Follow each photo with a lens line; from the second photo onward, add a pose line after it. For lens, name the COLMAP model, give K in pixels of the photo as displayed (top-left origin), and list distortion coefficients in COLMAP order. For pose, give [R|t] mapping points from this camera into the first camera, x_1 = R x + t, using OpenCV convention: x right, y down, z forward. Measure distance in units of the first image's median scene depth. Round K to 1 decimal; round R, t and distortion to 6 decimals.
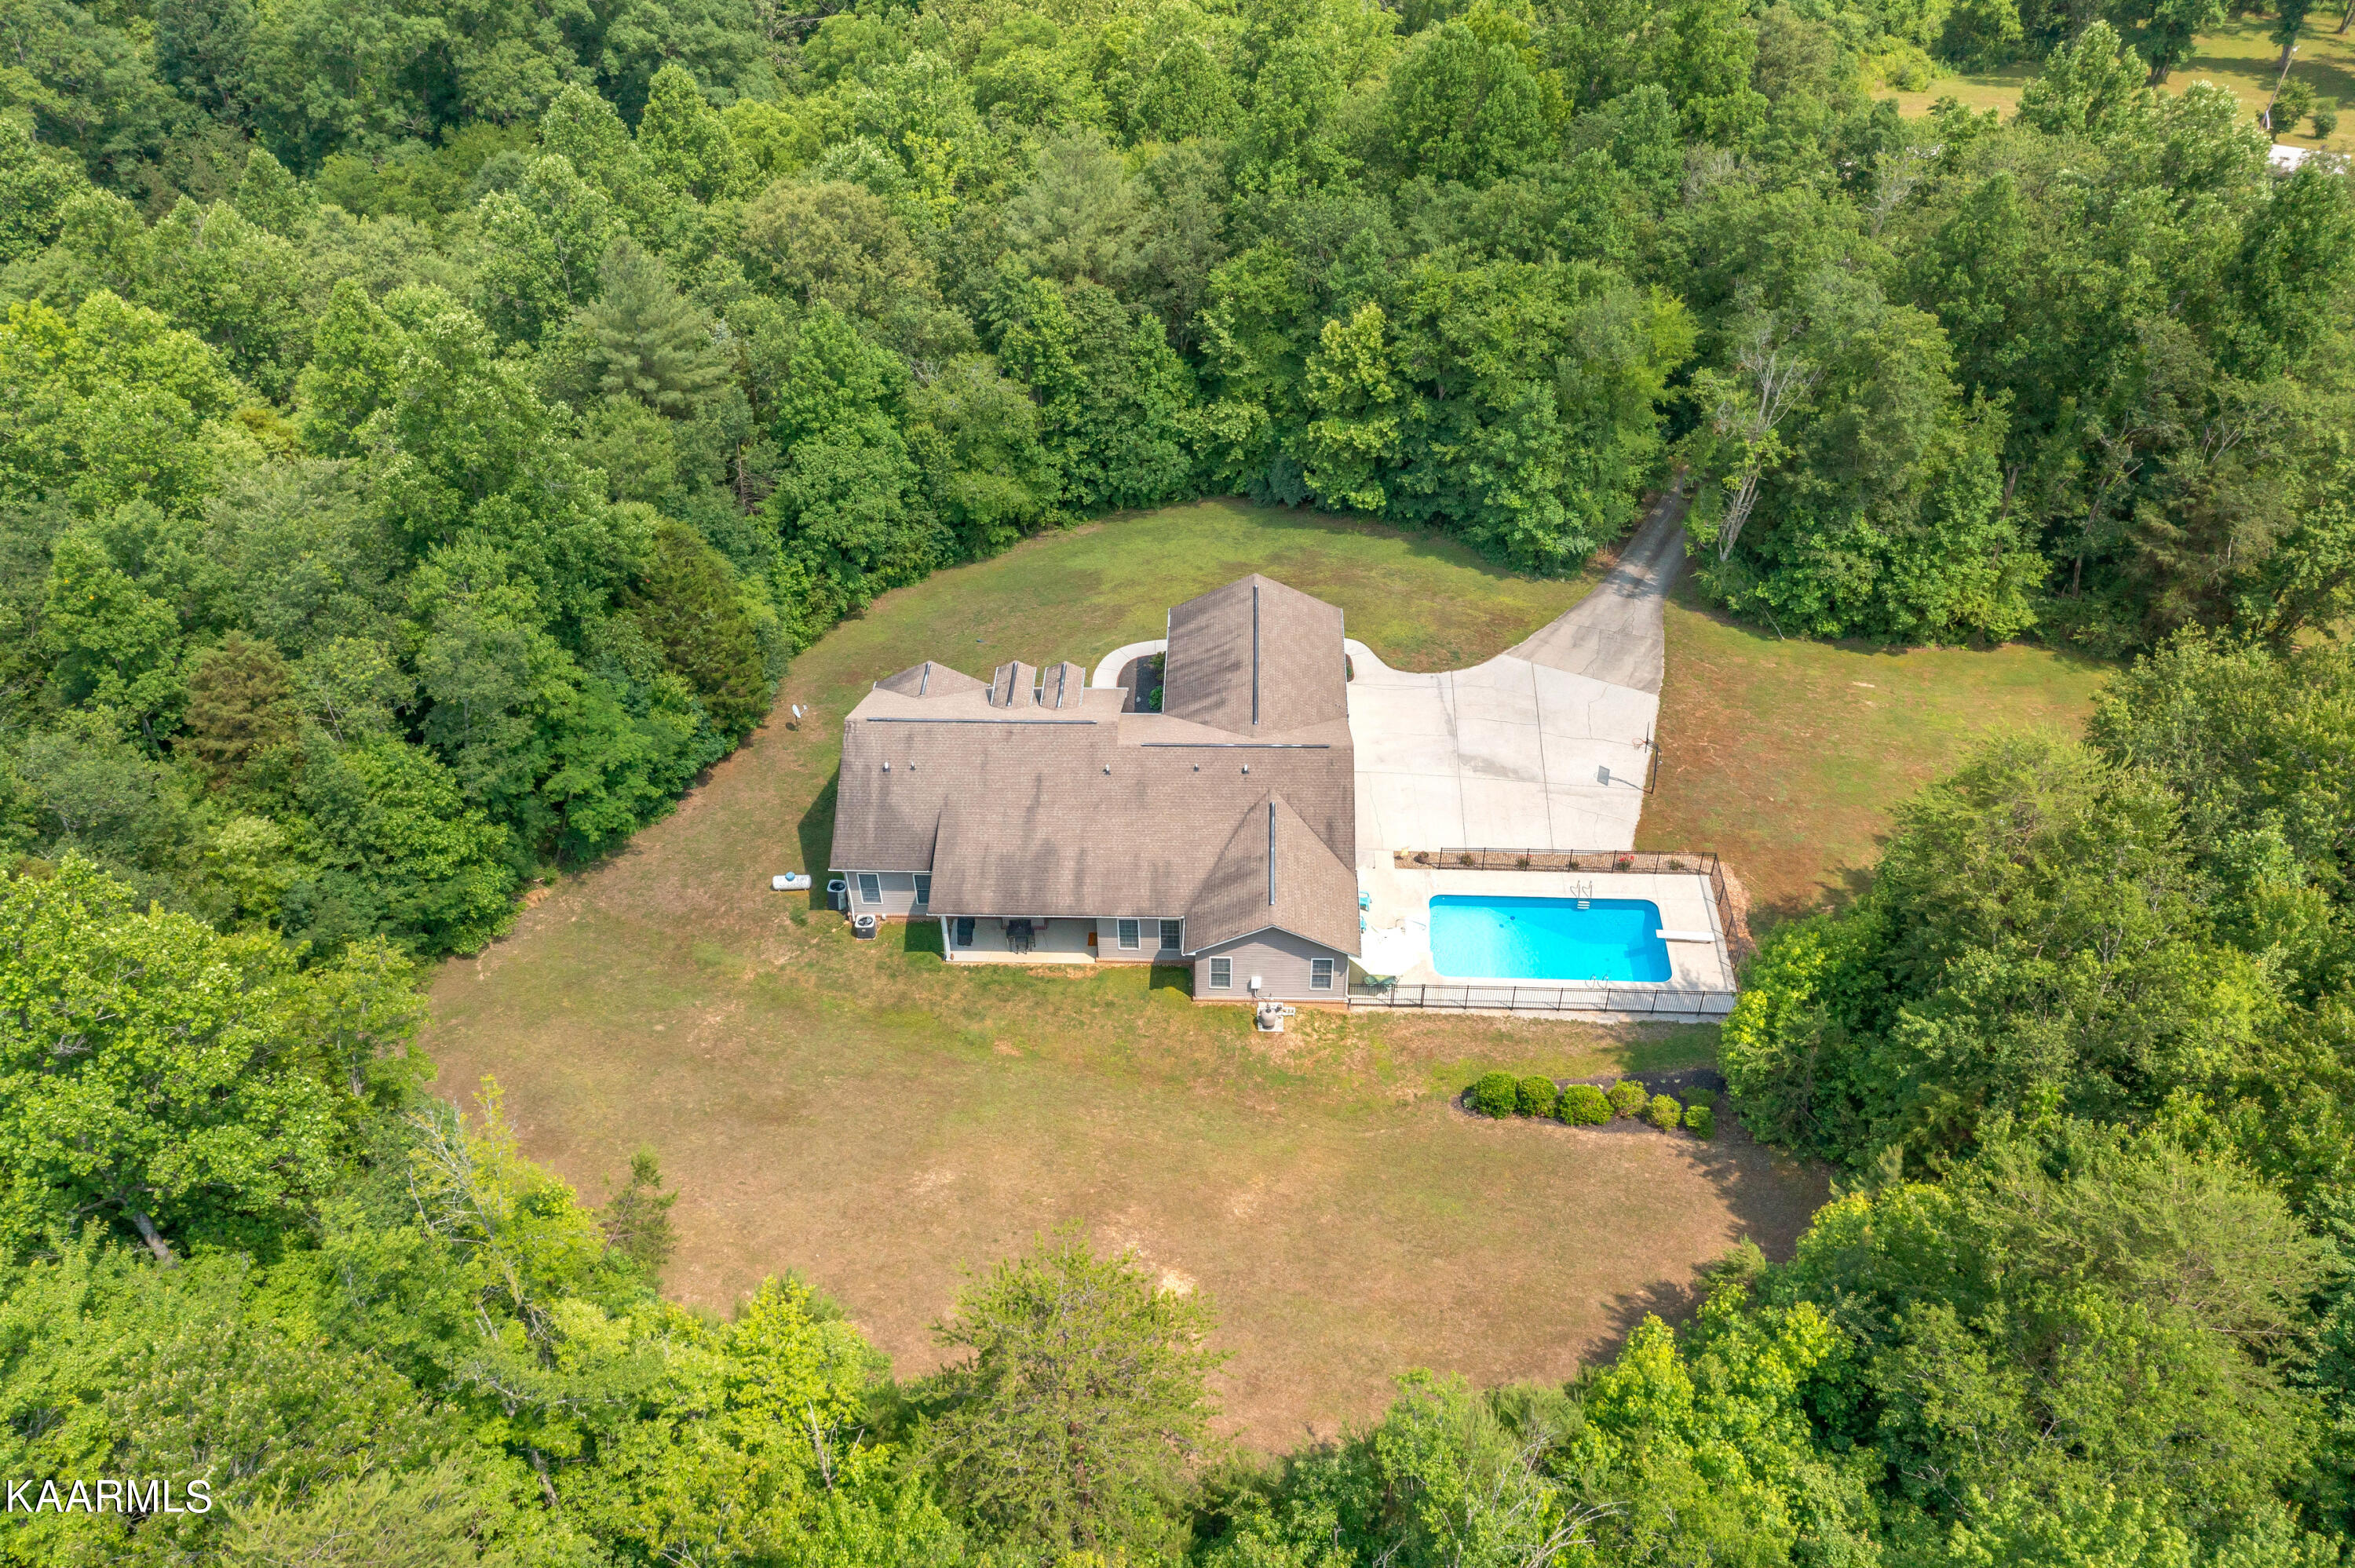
lens RADIAL K [[1858.3, 0, 1177.5], [0, 1858.3, 784.0], [0, 0, 1]] dist [-0.002695, 0.008589]
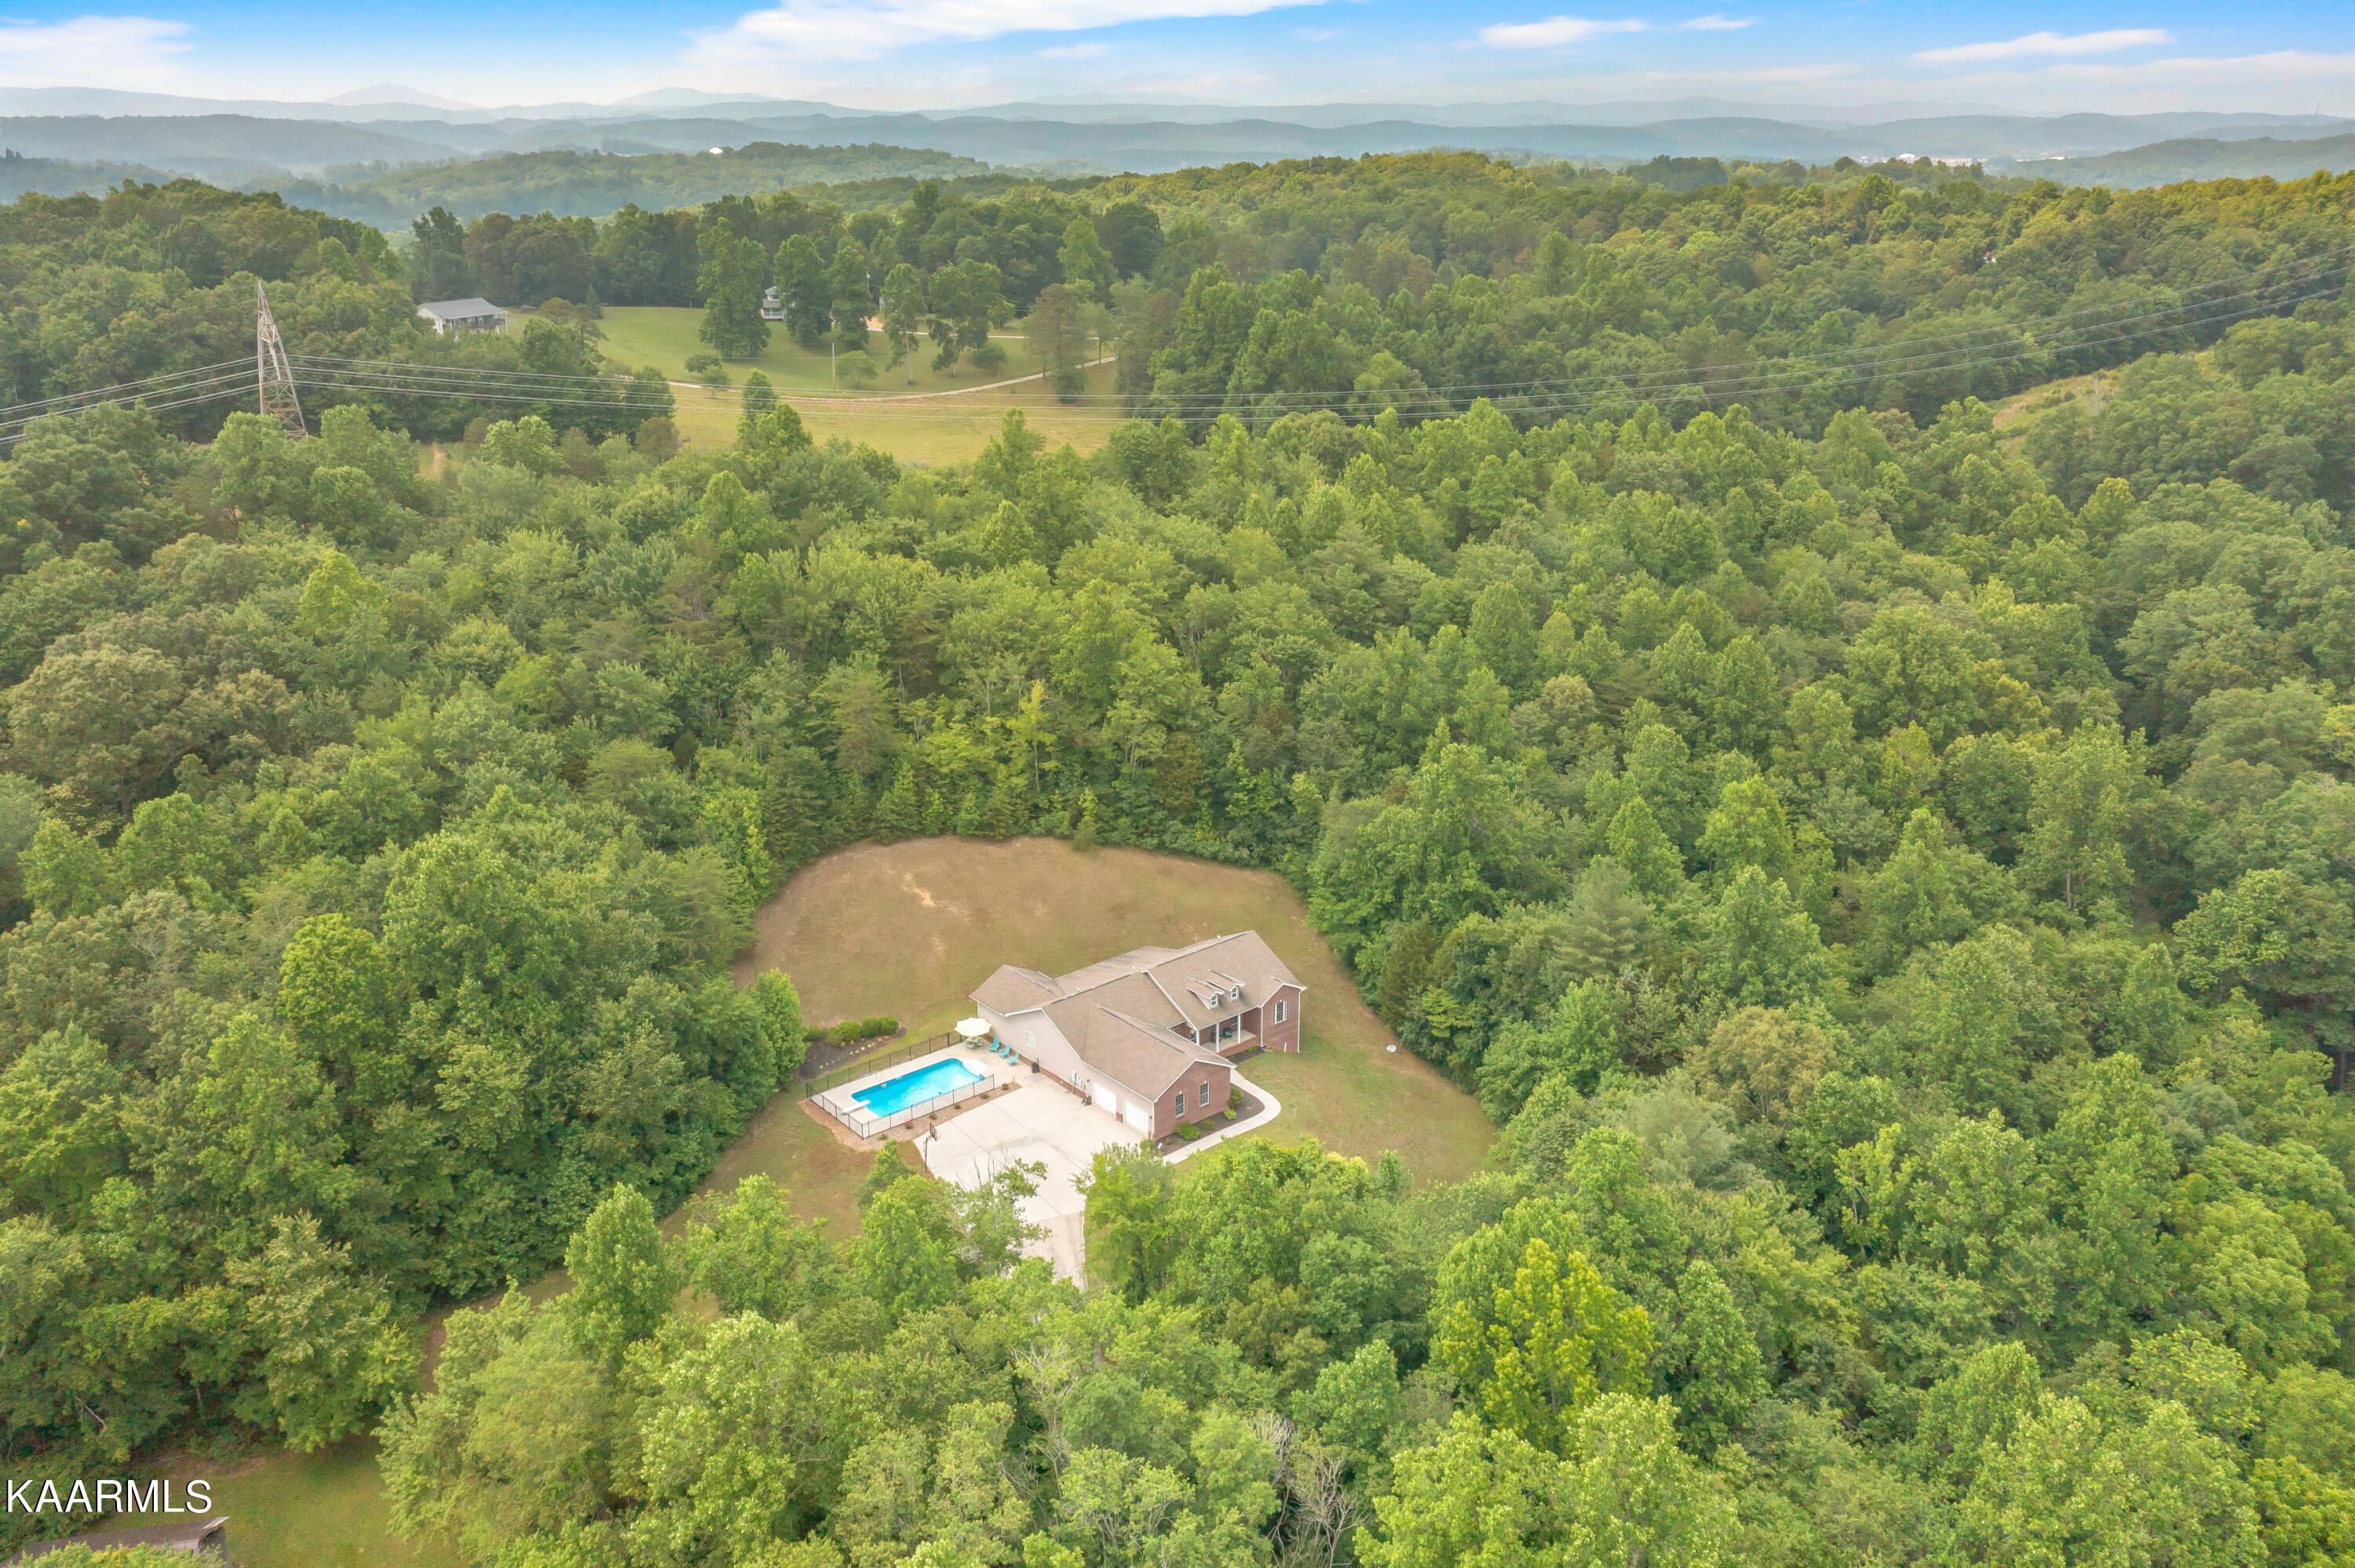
lens RADIAL K [[1848.4, 0, 1177.5], [0, 1848.4, 784.0], [0, 0, 1]] dist [-0.006736, -0.003902]
pose [[-0.729646, 0.254801, -0.634581, 0.838837], [-0.436347, 0.541027, 0.718951, -1.153989], [0.526515, 0.801477, -0.283577, 1.078863]]
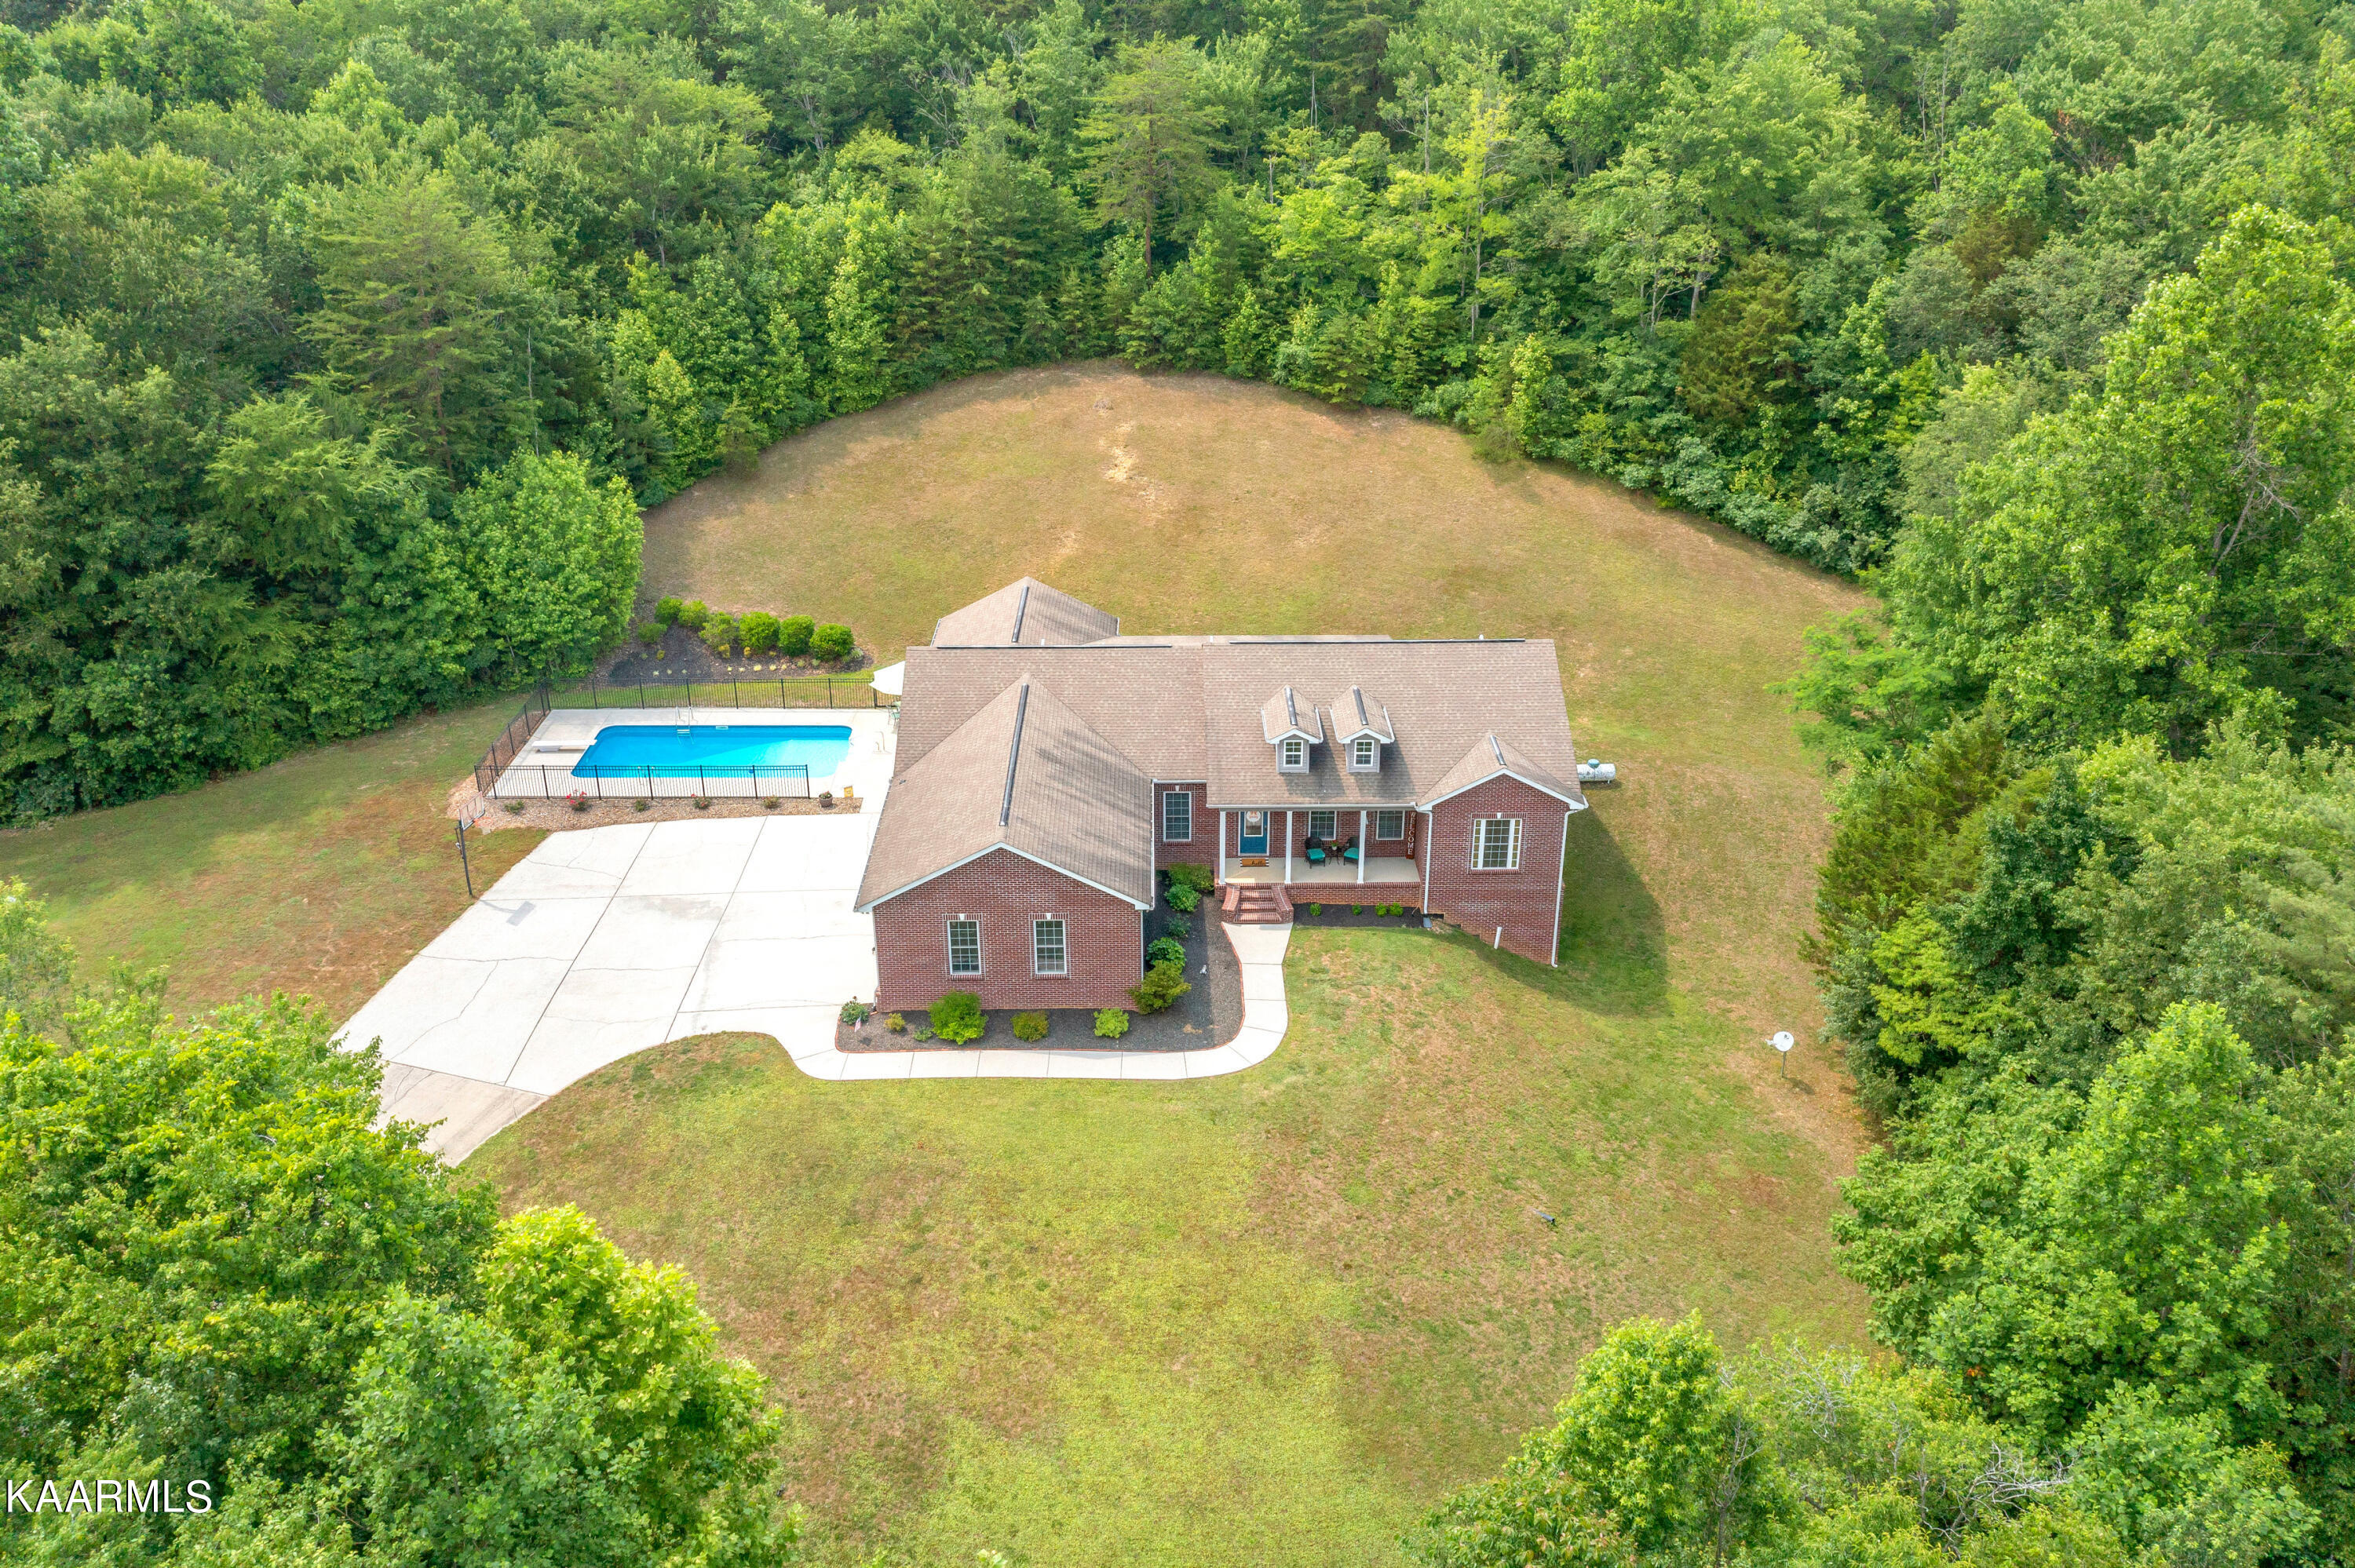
lens RADIAL K [[1858.3, 0, 1177.5], [0, 1858.3, 784.0], [0, 0, 1]] dist [-0.002695, 0.008589]
pose [[-0.998597, 0.047336, -0.023721, -0.001270], [-0.002989, 0.396888, 0.917862, -0.559837], [0.052862, 0.916646, -0.396190, 1.053072]]
